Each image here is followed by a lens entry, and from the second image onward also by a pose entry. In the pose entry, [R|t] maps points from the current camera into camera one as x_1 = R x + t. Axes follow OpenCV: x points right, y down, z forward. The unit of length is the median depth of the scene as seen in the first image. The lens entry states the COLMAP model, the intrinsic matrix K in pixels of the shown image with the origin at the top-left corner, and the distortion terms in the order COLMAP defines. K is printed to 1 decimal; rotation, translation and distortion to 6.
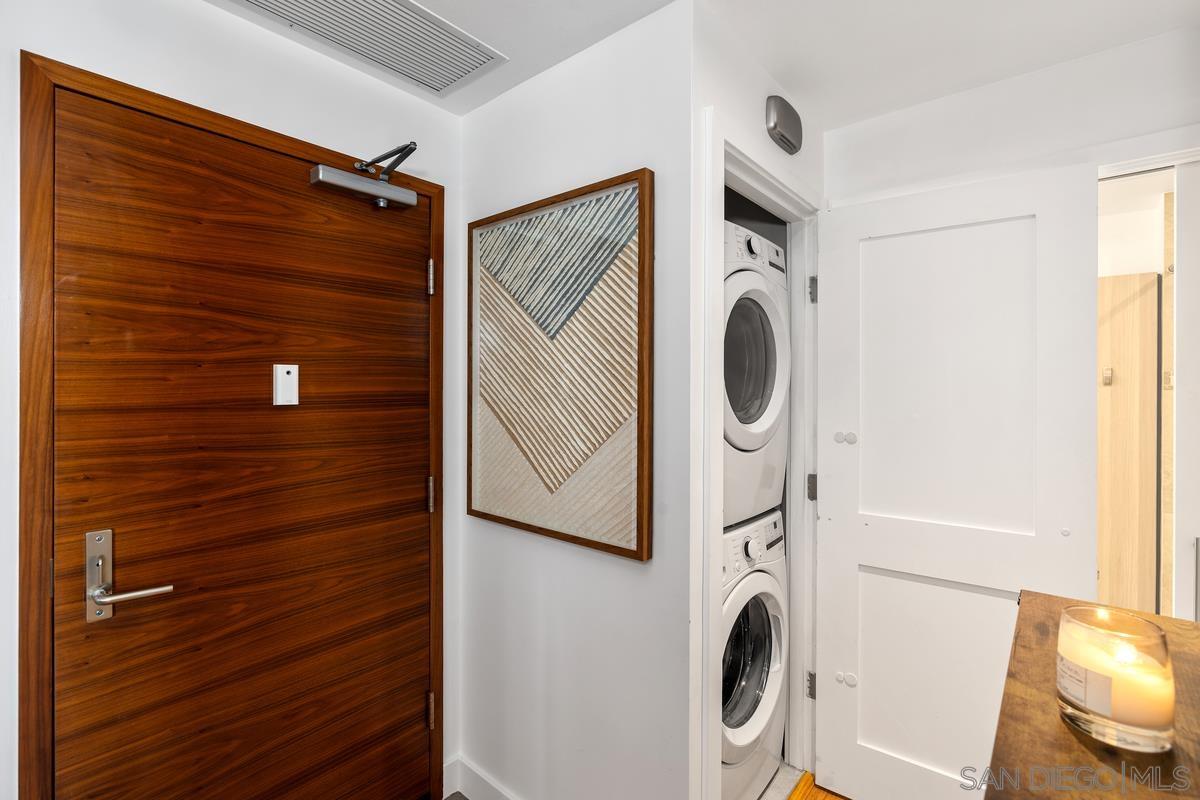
lens RADIAL K [[536.3, 0, 603.9], [0, 536.3, 400.4], [0, 0, 1]] dist [0.009655, 0.001148]
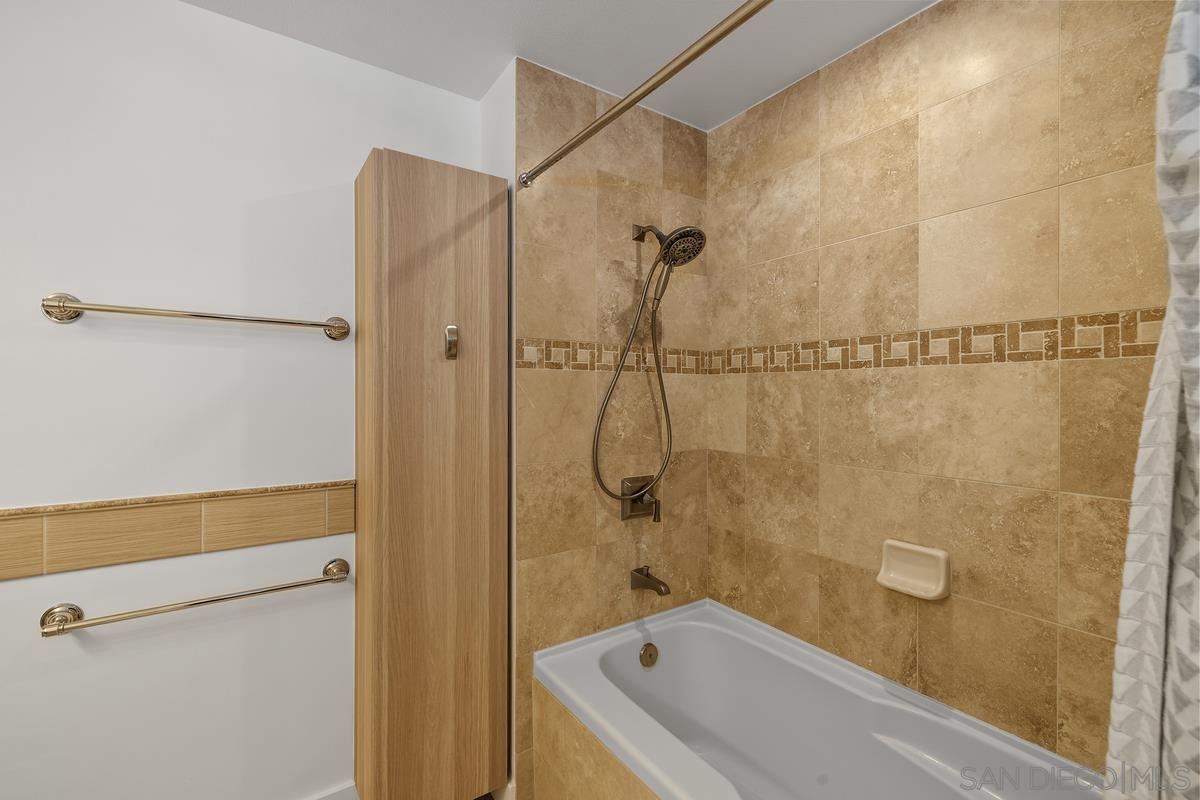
lens RADIAL K [[519.8, 0, 599.1], [0, 519.8, 398.2], [0, 0, 1]] dist [0.007150, -0.000817]
pose [[0.301655, -0.008408, 0.953380, 0.460966], [0.006867, 0.999954, 0.006646, 0.011916], [-0.953392, 0.004542, 0.301699, 0.694471]]
